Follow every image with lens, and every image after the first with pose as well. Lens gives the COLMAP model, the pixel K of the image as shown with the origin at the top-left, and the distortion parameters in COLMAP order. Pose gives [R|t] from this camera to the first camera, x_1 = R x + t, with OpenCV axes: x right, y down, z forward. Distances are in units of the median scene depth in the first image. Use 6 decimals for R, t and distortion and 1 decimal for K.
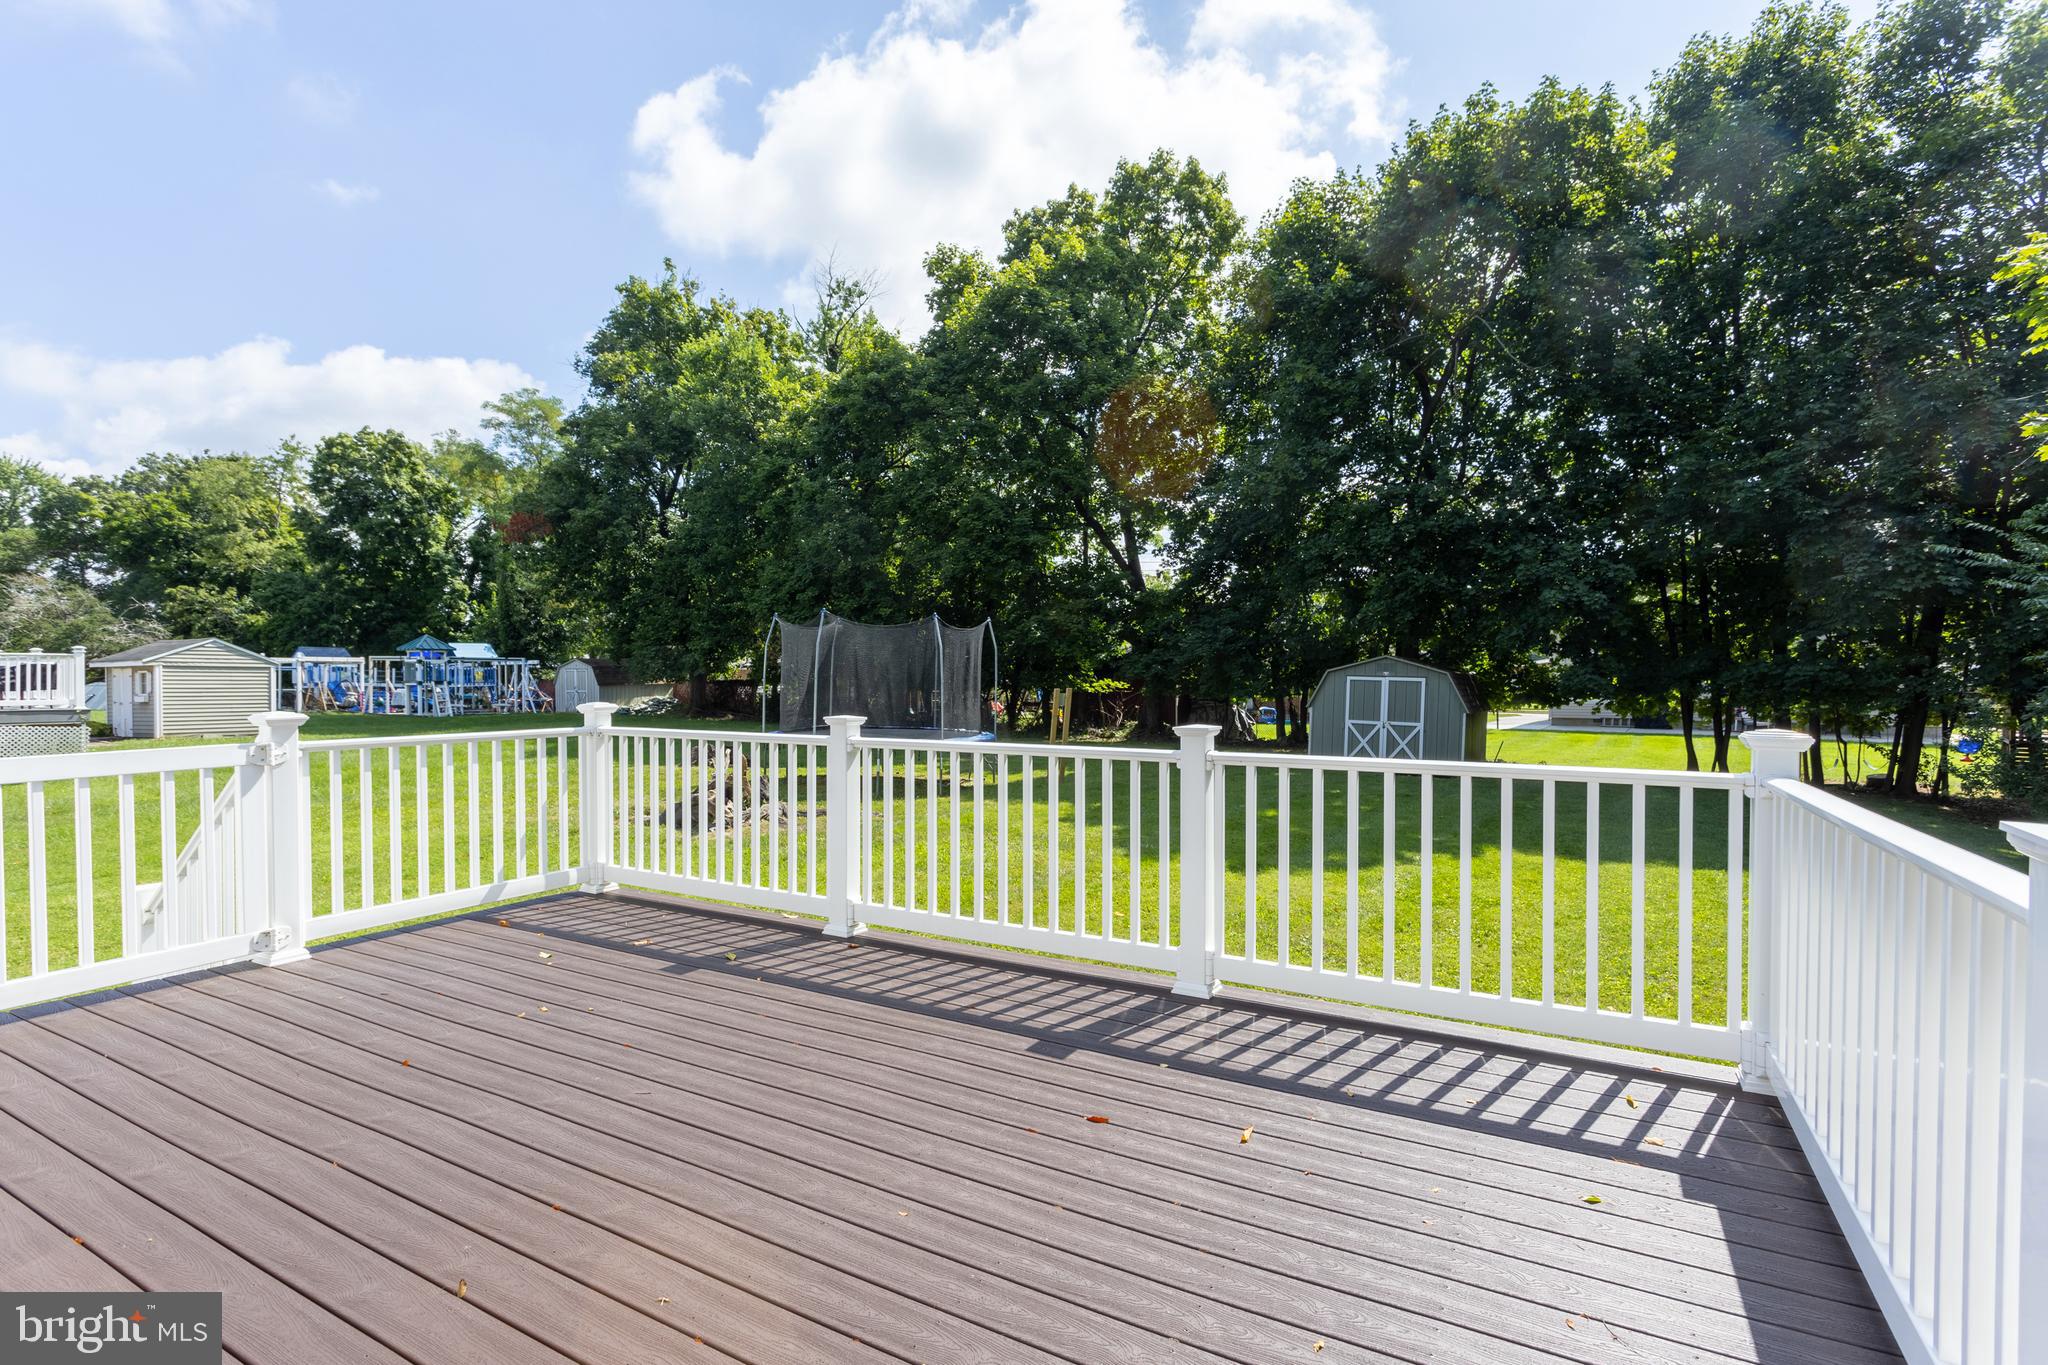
lens RADIAL K [[993.1, 0, 1025.3], [0, 993.1, 674.2], [0, 0, 1]] dist [0.005980, -0.001649]
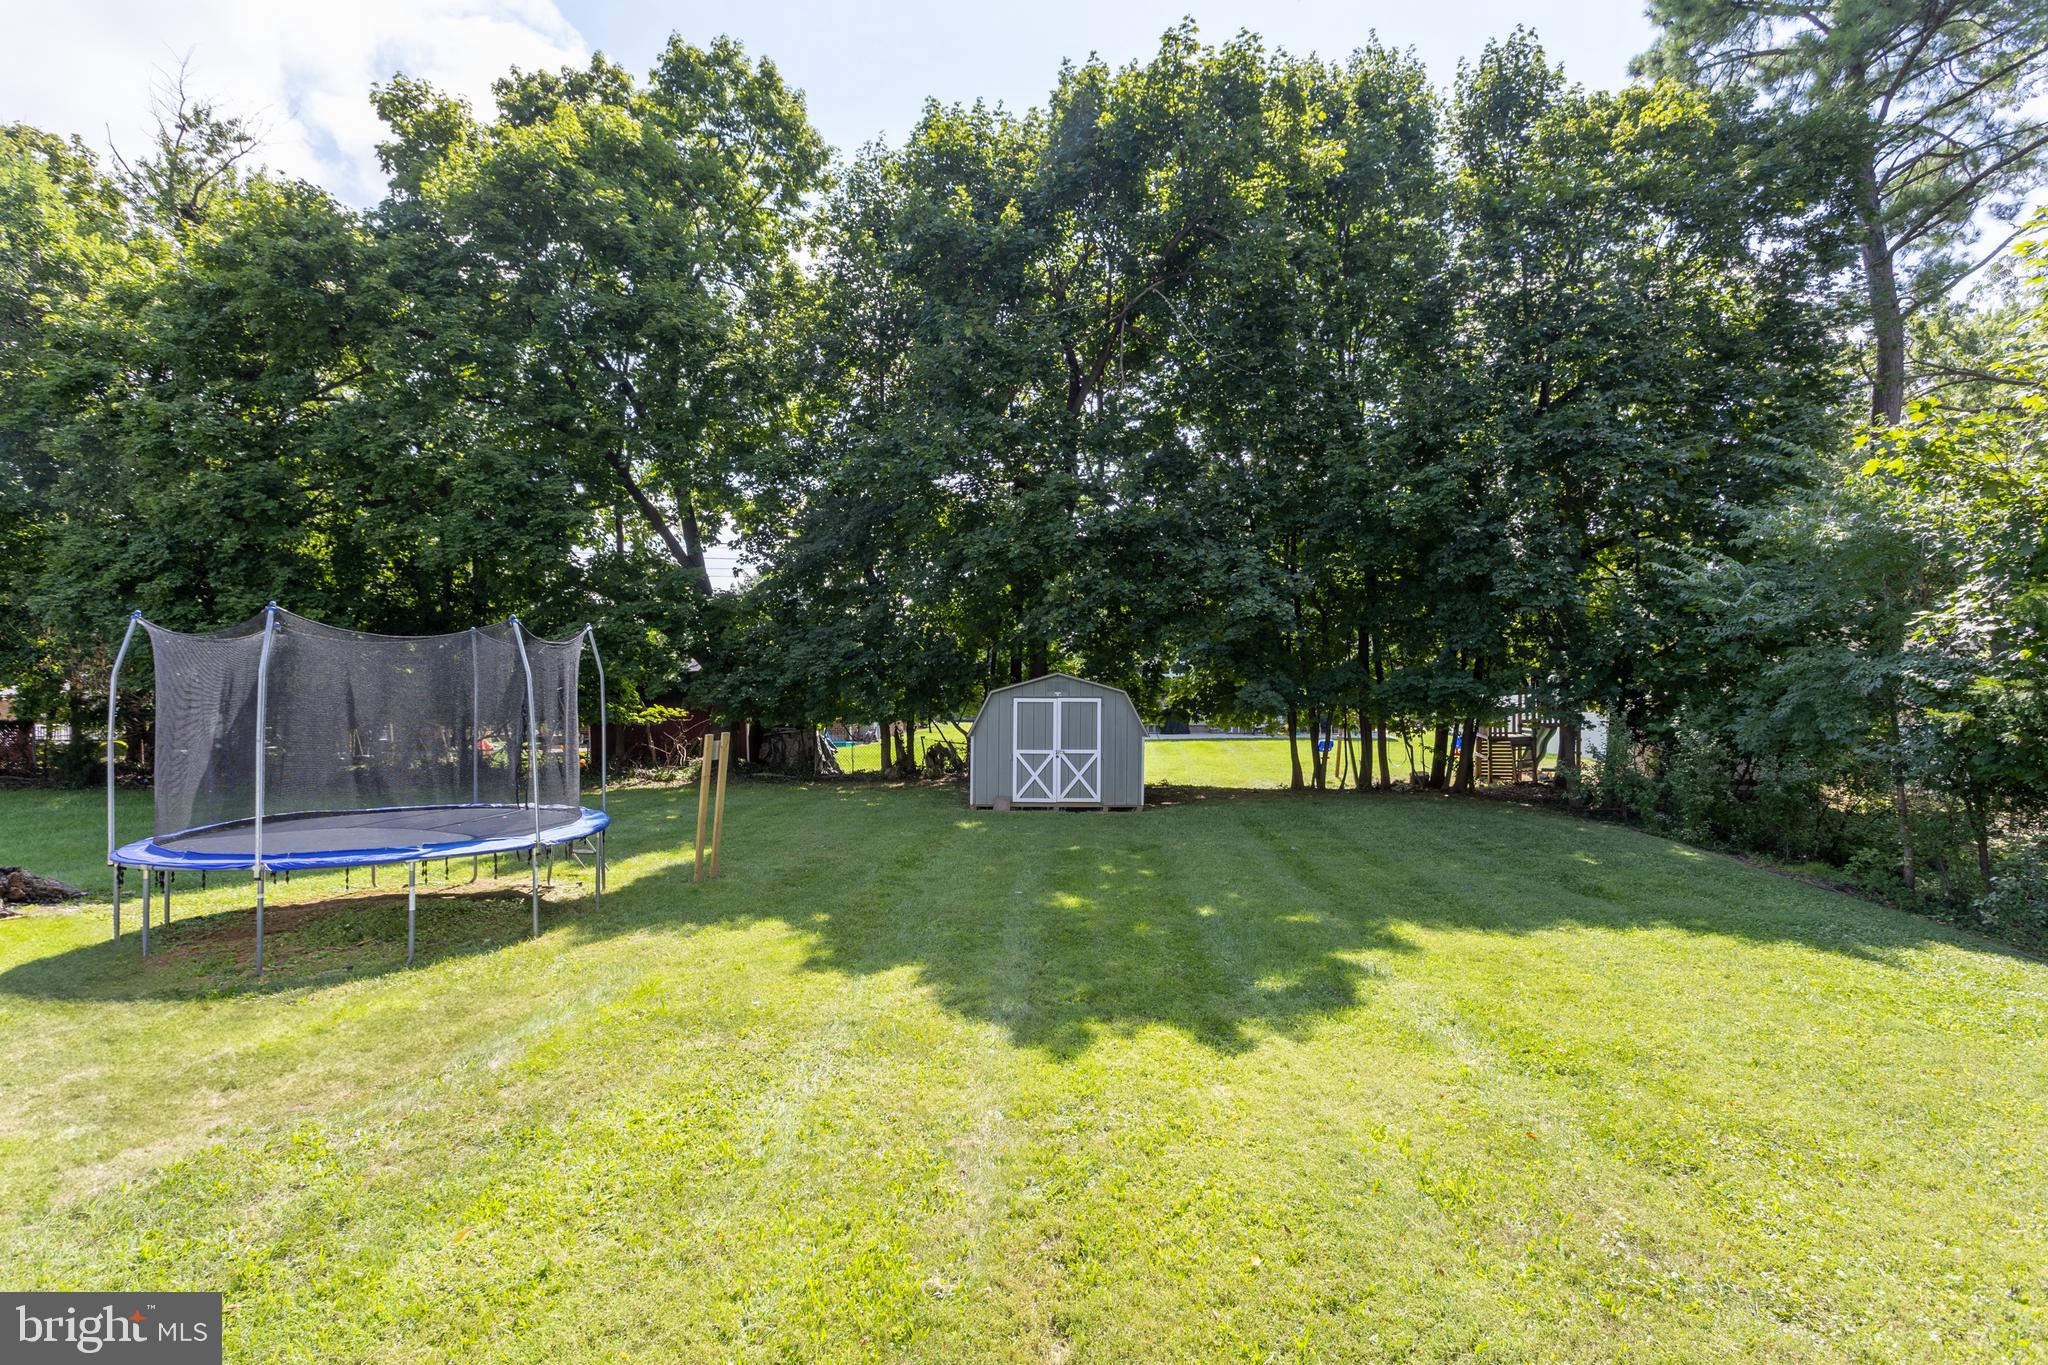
lens RADIAL K [[993.1, 0, 1022.7], [0, 993.1, 682.8], [0, 0, 1]] dist [0.005980, -0.001649]
pose [[0.864052, -0.020236, 0.502996, -0.068159], [0.021737, 0.999760, 0.002880, -0.009735], [-0.502933, 0.008445, 0.864284, 0.197346]]
